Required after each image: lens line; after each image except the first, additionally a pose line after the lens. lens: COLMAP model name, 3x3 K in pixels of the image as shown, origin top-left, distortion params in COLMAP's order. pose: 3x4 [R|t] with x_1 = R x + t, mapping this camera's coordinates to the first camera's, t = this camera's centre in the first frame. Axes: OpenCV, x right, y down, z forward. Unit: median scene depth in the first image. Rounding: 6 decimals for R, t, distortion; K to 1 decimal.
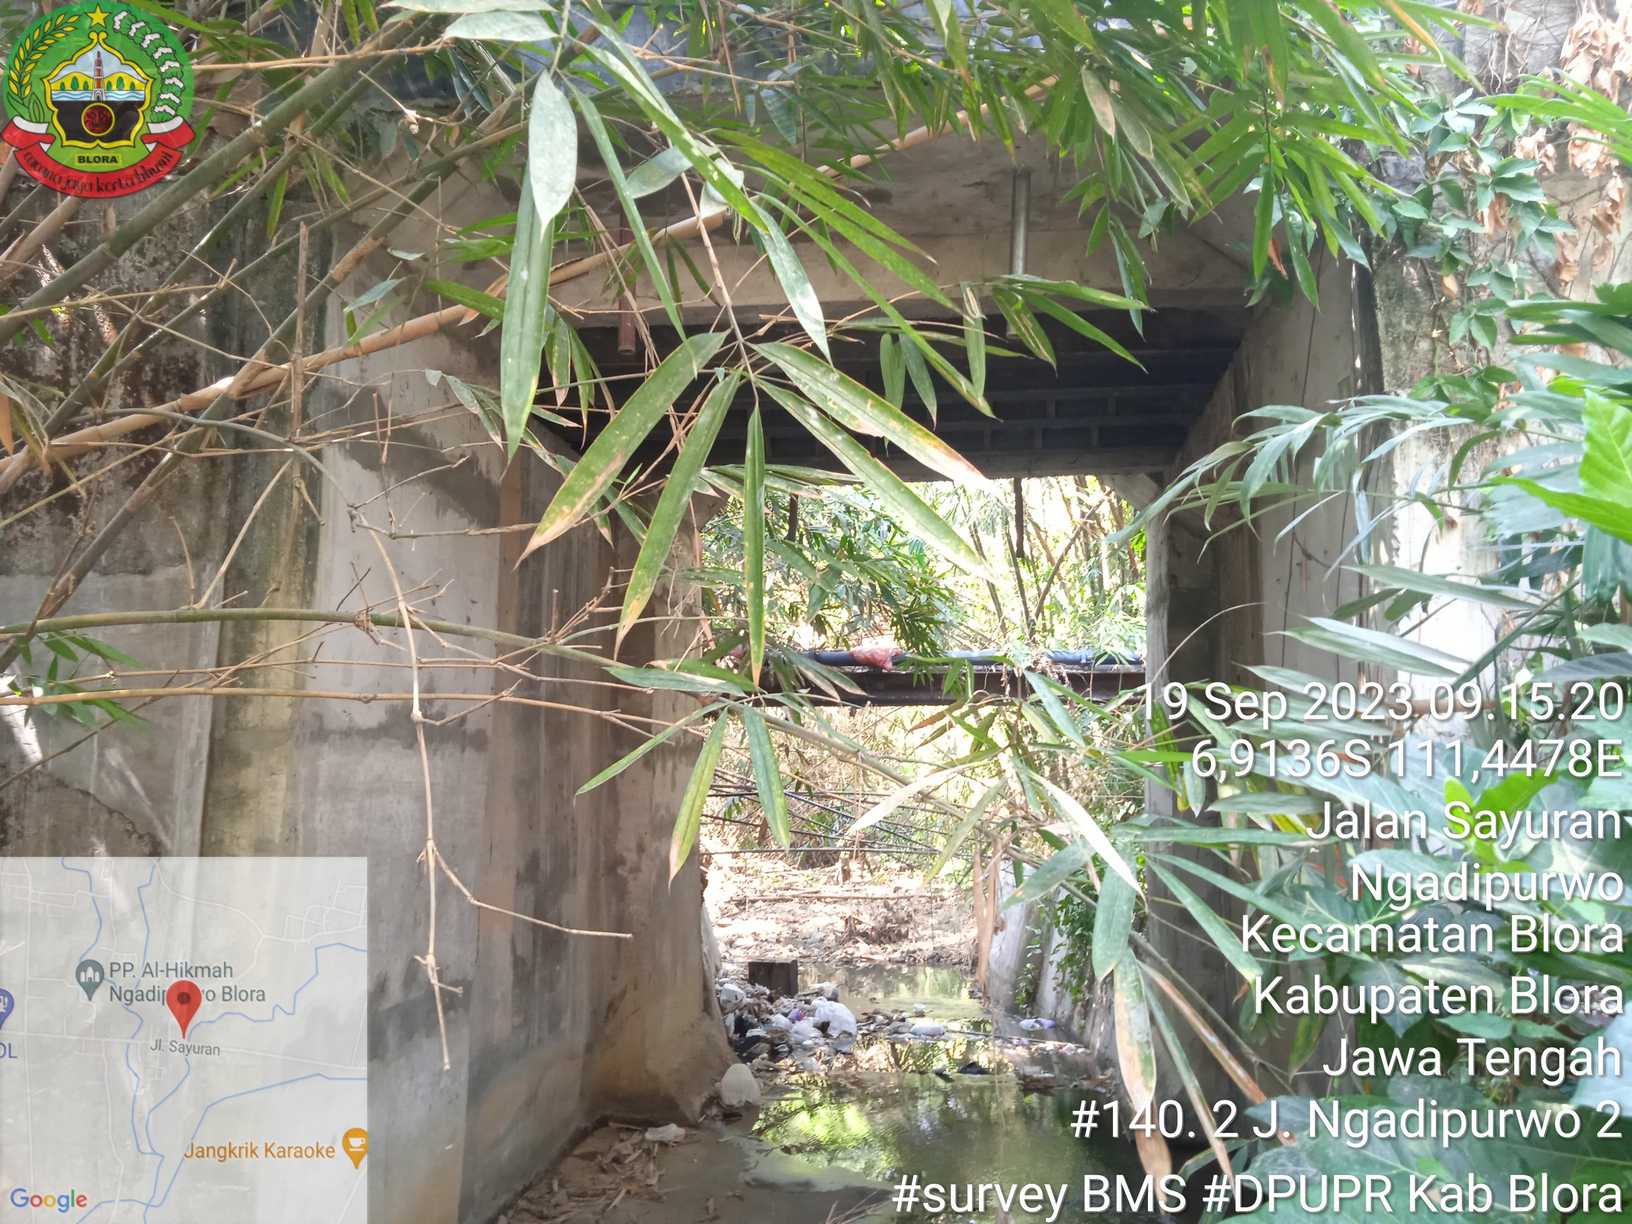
lens RADIAL K [[1345.2, 0, 817.3], [0, 1345.2, 613.3], [0, 0, 1]] dist [0.036822, 0.012626]
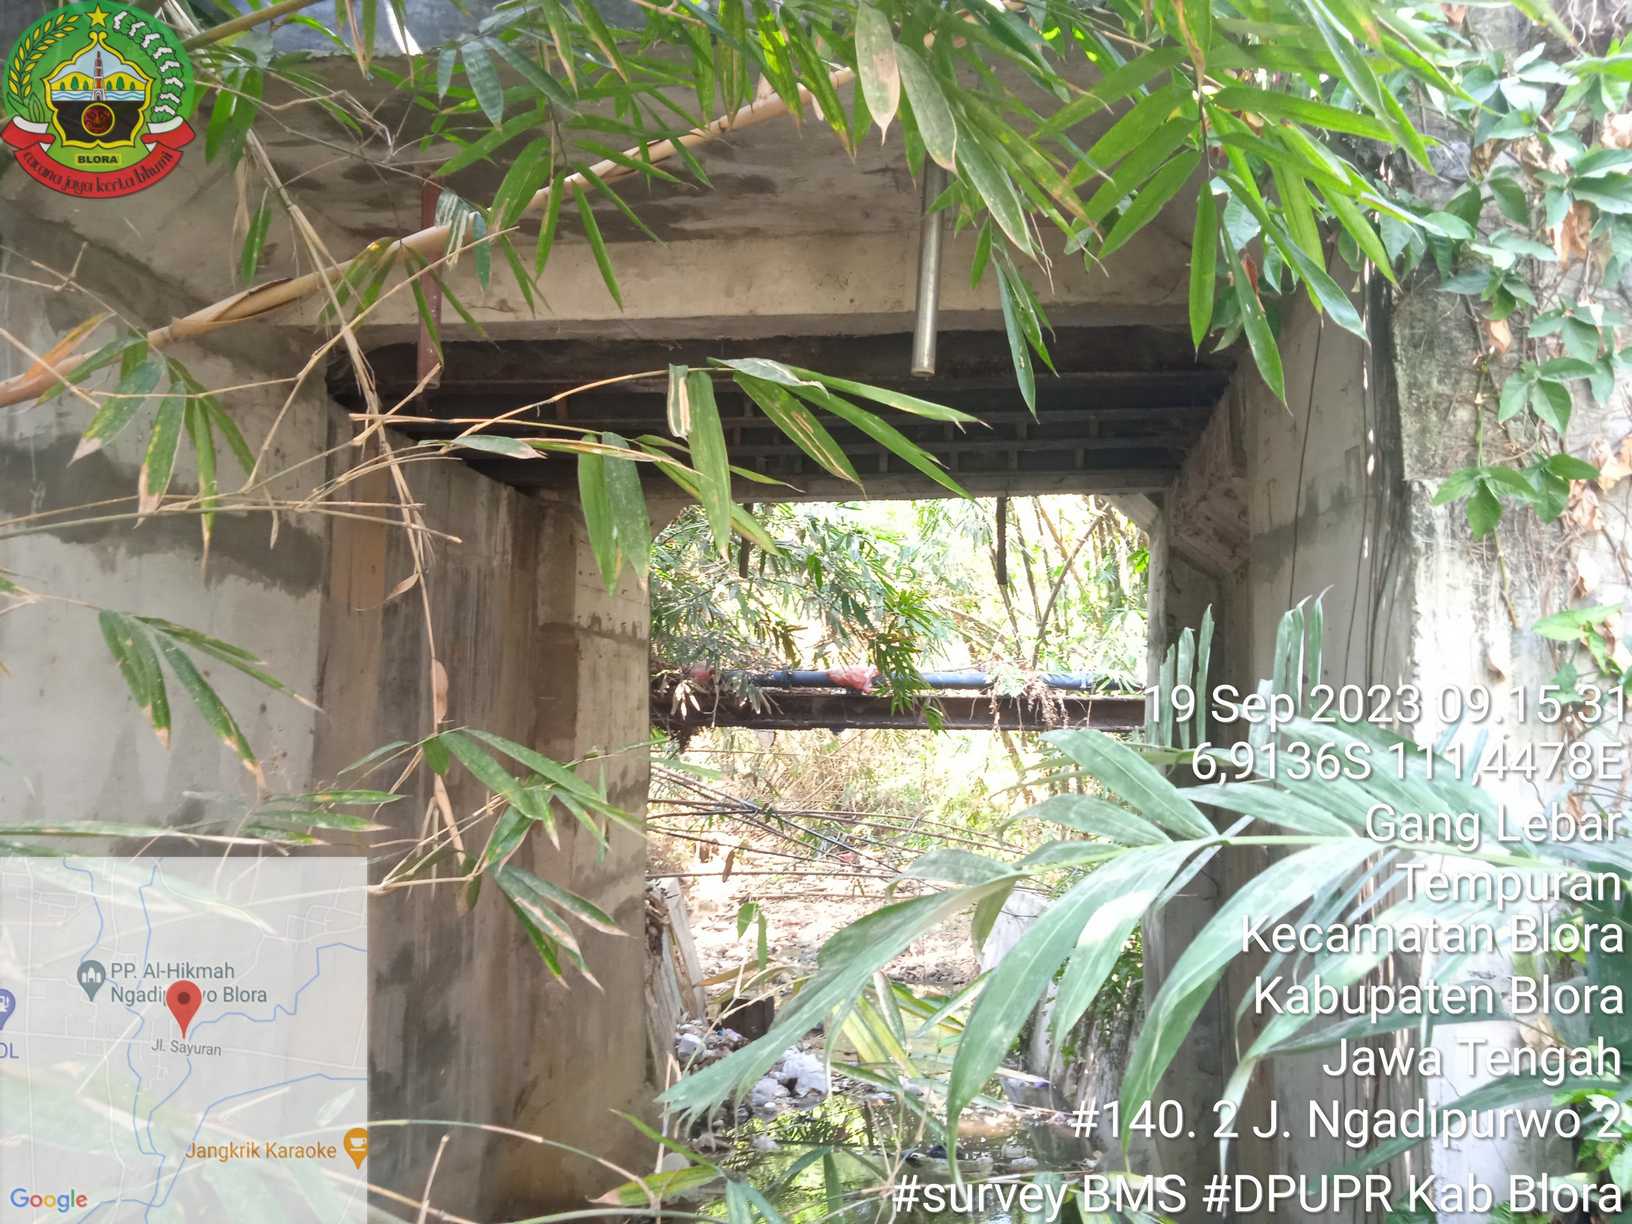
lens RADIAL K [[1345.2, 0, 819.3], [0, 1345.2, 613.8], [0, 0, 1]] dist [0.036822, 0.012626]
pose [[0.999591, 0.011258, -0.026270, 0.085732], [-0.010544, 0.999575, 0.027164, -0.070367], [0.026565, -0.026876, 0.999286, 0.183743]]
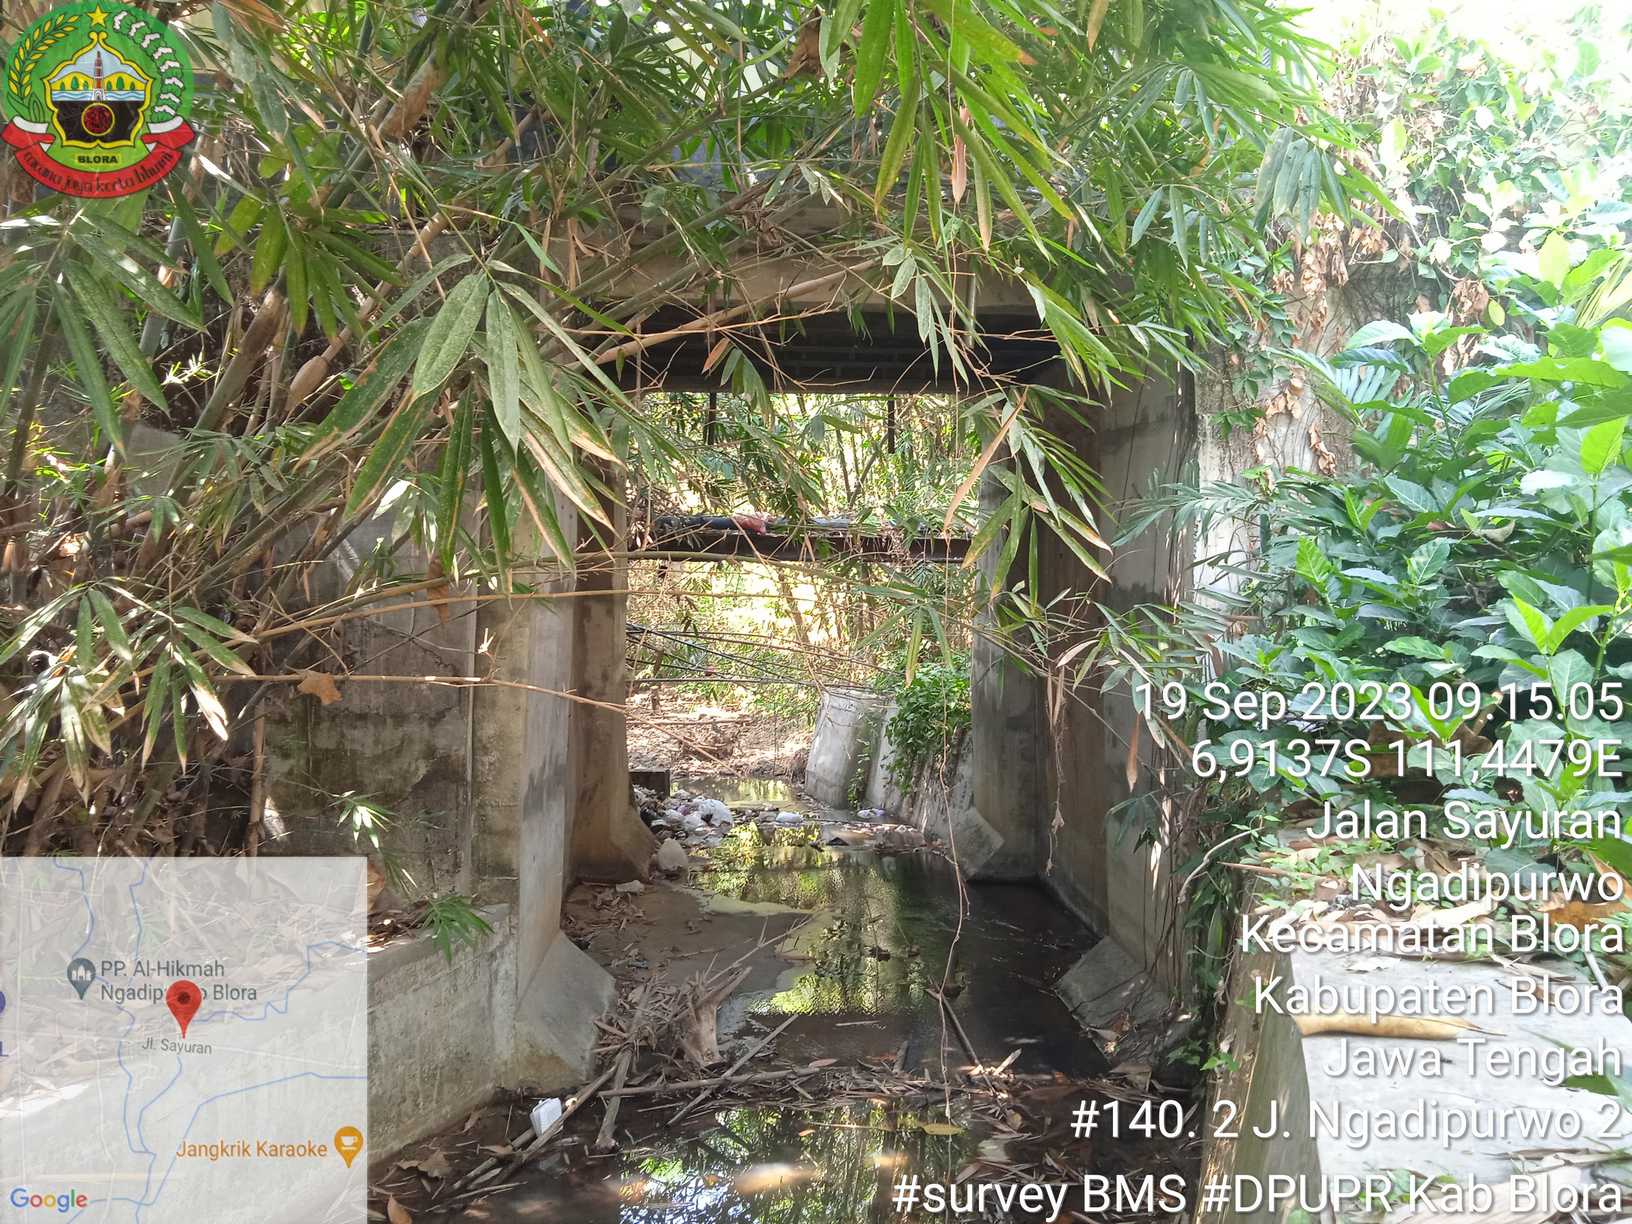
lens RADIAL K [[1345.2, 0, 812.6], [0, 1345.2, 614.5], [0, 0, 1]] dist [0.036822, 0.012626]
pose [[0.983590, 0.004886, 0.180350, -0.241314], [-0.027076, 0.992309, 0.120787, -0.066555], [-0.178373, -0.123688, 0.976158, -0.407803]]
